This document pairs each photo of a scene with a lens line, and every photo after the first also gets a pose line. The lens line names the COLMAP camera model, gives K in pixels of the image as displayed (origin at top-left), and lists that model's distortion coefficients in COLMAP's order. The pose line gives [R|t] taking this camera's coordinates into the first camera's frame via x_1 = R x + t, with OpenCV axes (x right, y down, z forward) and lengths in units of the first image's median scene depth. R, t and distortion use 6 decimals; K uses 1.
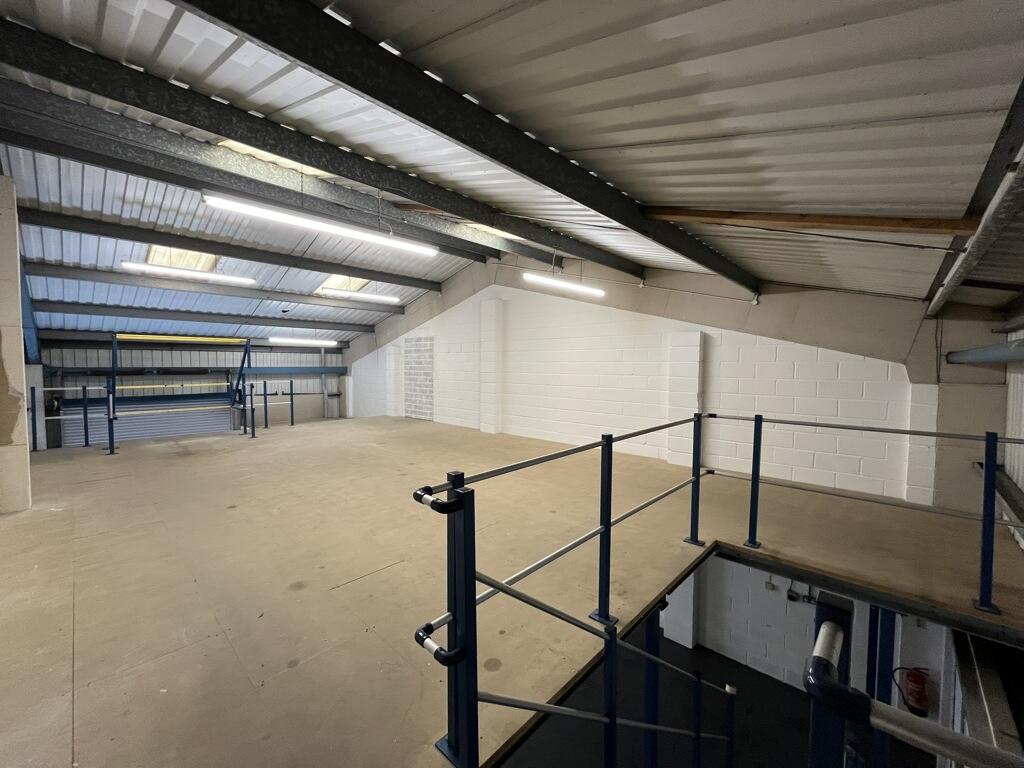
lens RADIAL K [[412.2, 0, 507.3], [0, 412.2, 382.5], [0, 0, 1]] dist [-0.000503, -0.000697]
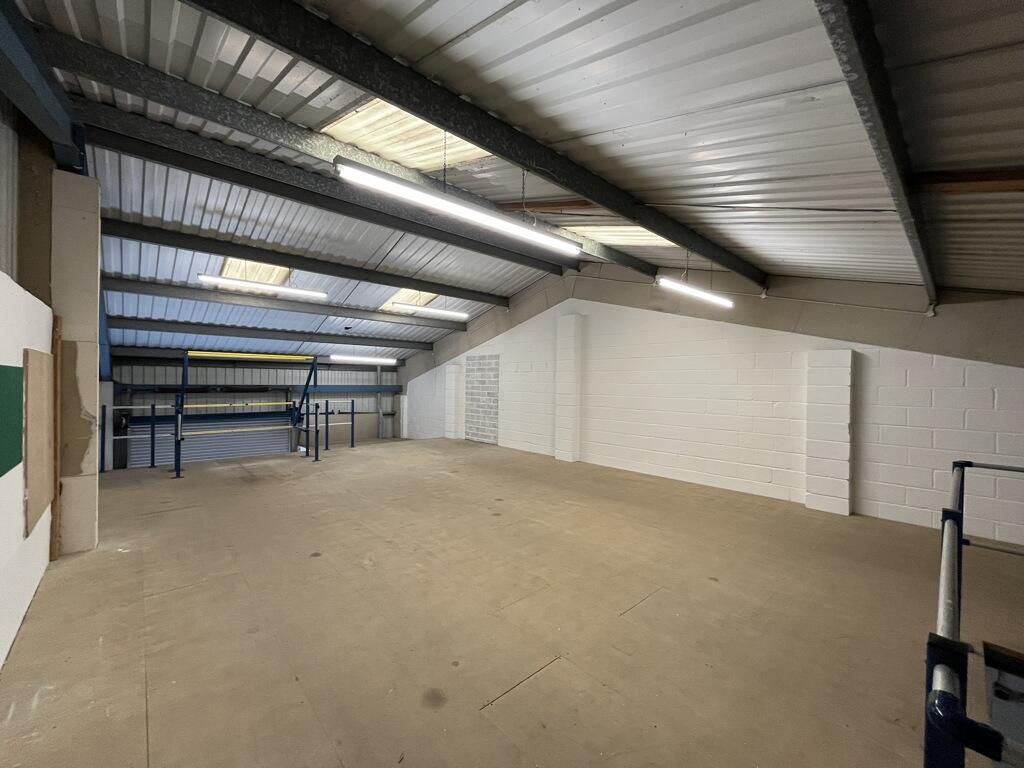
lens RADIAL K [[412.2, 0, 507.3], [0, 412.2, 382.5], [0, 0, 1]] dist [-0.000503, -0.000697]
pose [[0.996871, 0.008053, -0.078632, -0.106551], [-0.011471, 0.999005, -0.043106, -0.009275], [0.078207, 0.043873, 0.995971, 0.086643]]
